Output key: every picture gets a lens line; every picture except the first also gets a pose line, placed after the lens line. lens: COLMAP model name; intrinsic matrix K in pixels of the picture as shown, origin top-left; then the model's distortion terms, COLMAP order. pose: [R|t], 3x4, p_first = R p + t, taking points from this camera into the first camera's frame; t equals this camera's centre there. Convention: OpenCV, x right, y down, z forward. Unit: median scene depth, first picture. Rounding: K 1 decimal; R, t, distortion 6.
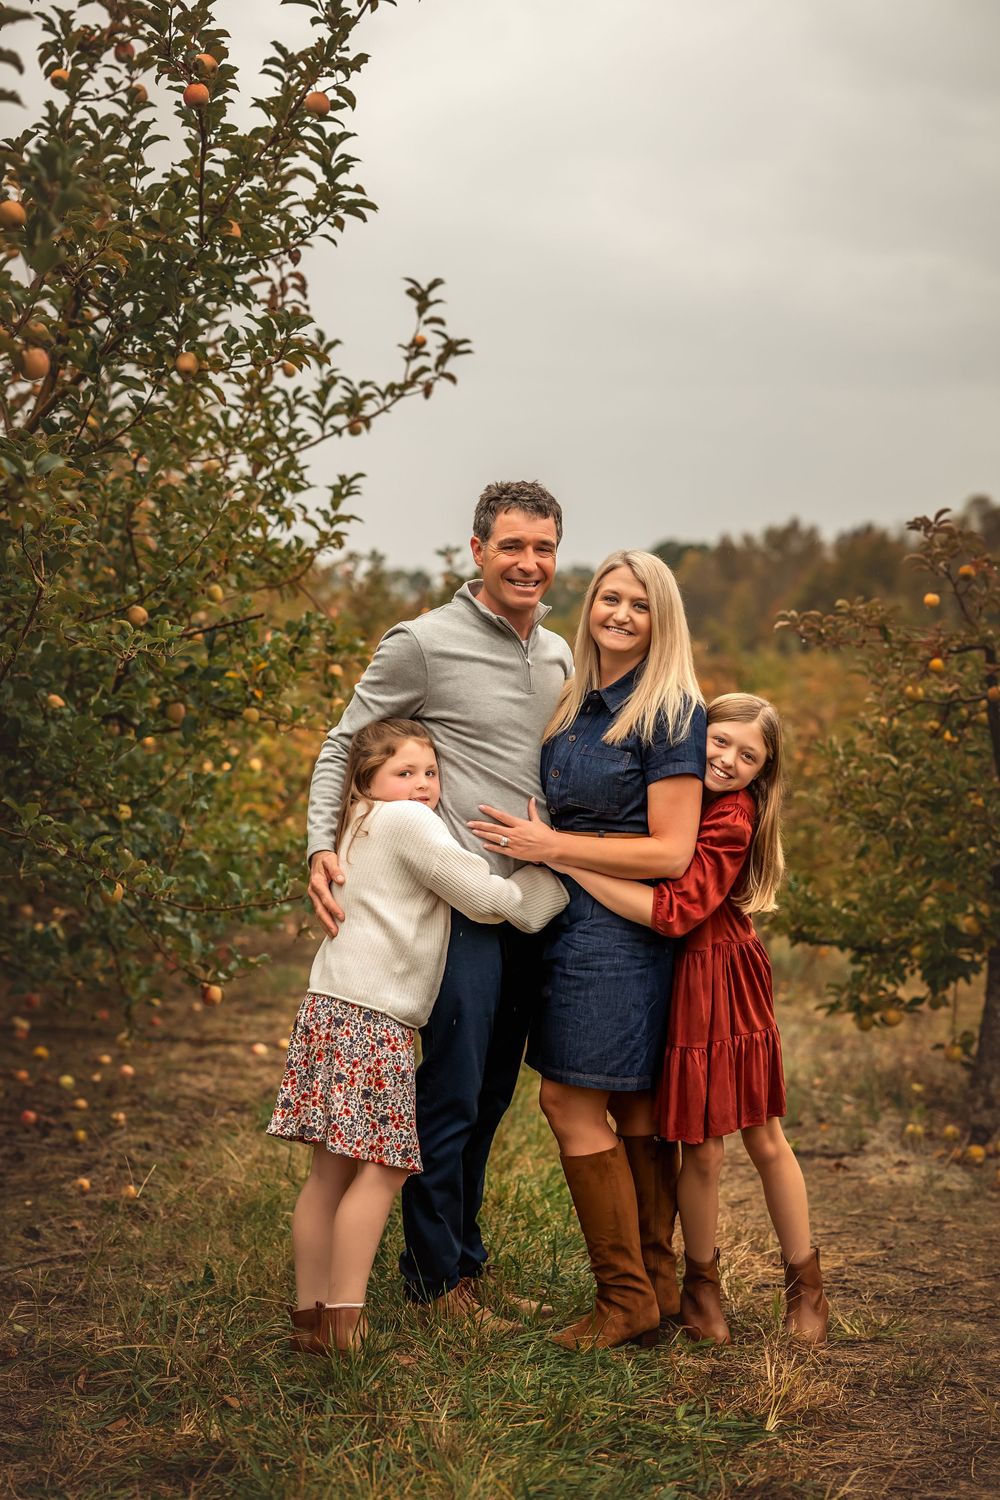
lens RADIAL K [[2437.0, 0, 489.3], [0, 2437.0, 808.7], [0, 0, 1]] dist [0.009827, -0.134371]
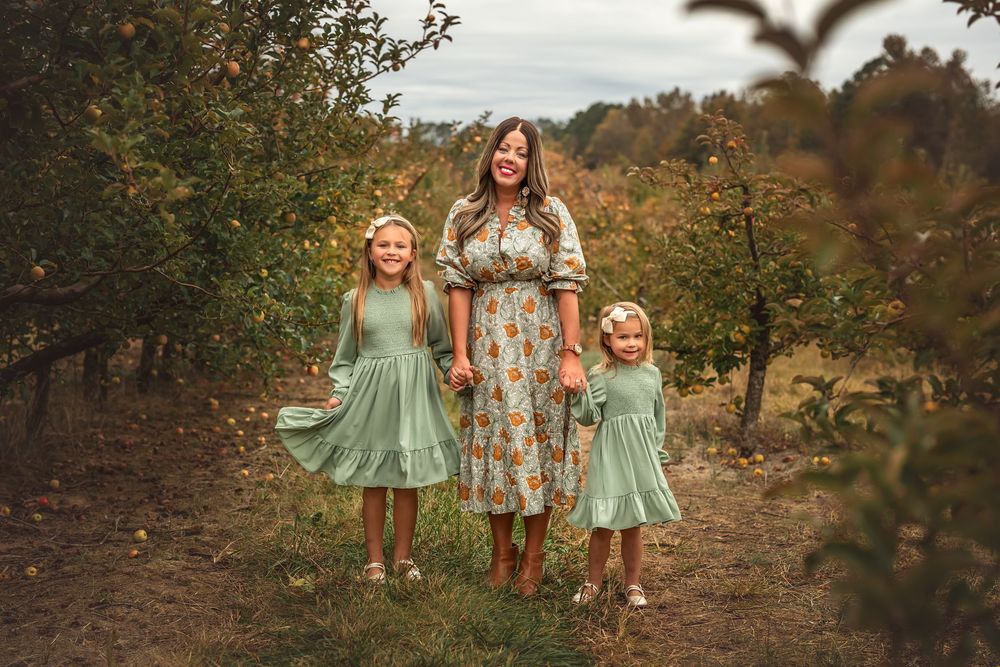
lens RADIAL K [[1512.6, 0, 492.1], [0, 1512.6, 351.4], [0, 0, 1]] dist [-0.020375, 0.076003]
pose [[0.999890, -0.014776, 0.000922, 0.012641], [0.014706, 0.998476, 0.053198, -0.005116], [-0.001707, -0.053179, 0.998584, -0.135987]]
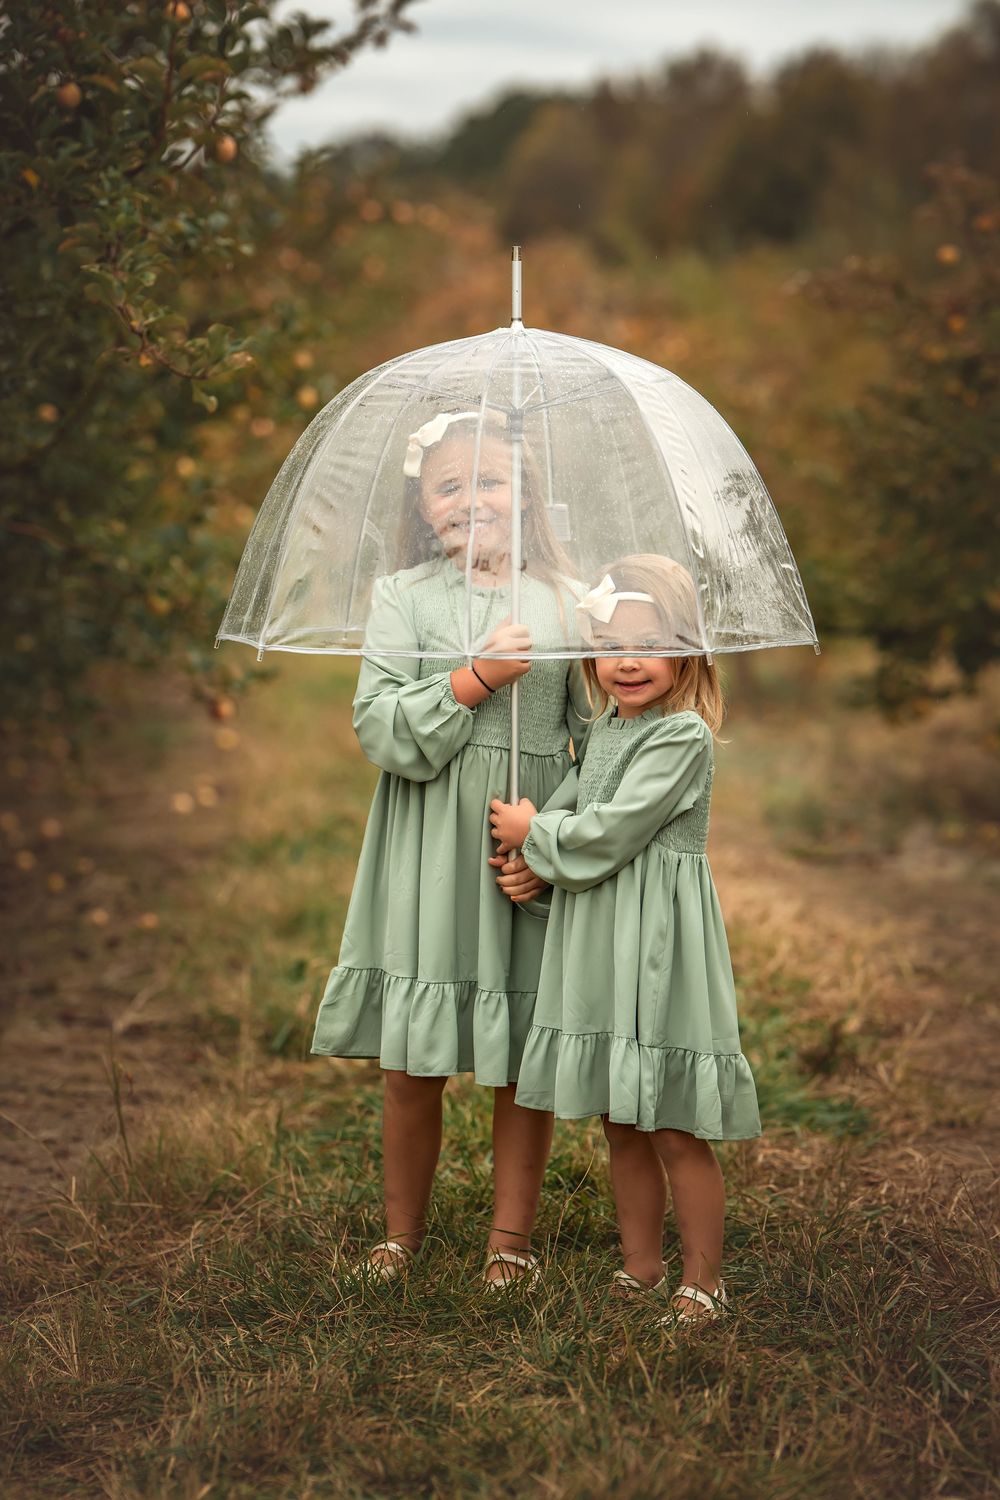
lens RADIAL K [[3796.8, 0, 499.9], [0, 3796.8, 749.3], [0, 0, 1]] dist [-0.056304, -0.459167]
pose [[0.996573, -0.055139, 0.061653, -0.089392], [0.051112, 0.996569, 0.065096, -0.000097], [-0.065031, -0.061721, 0.995973, -0.448754]]
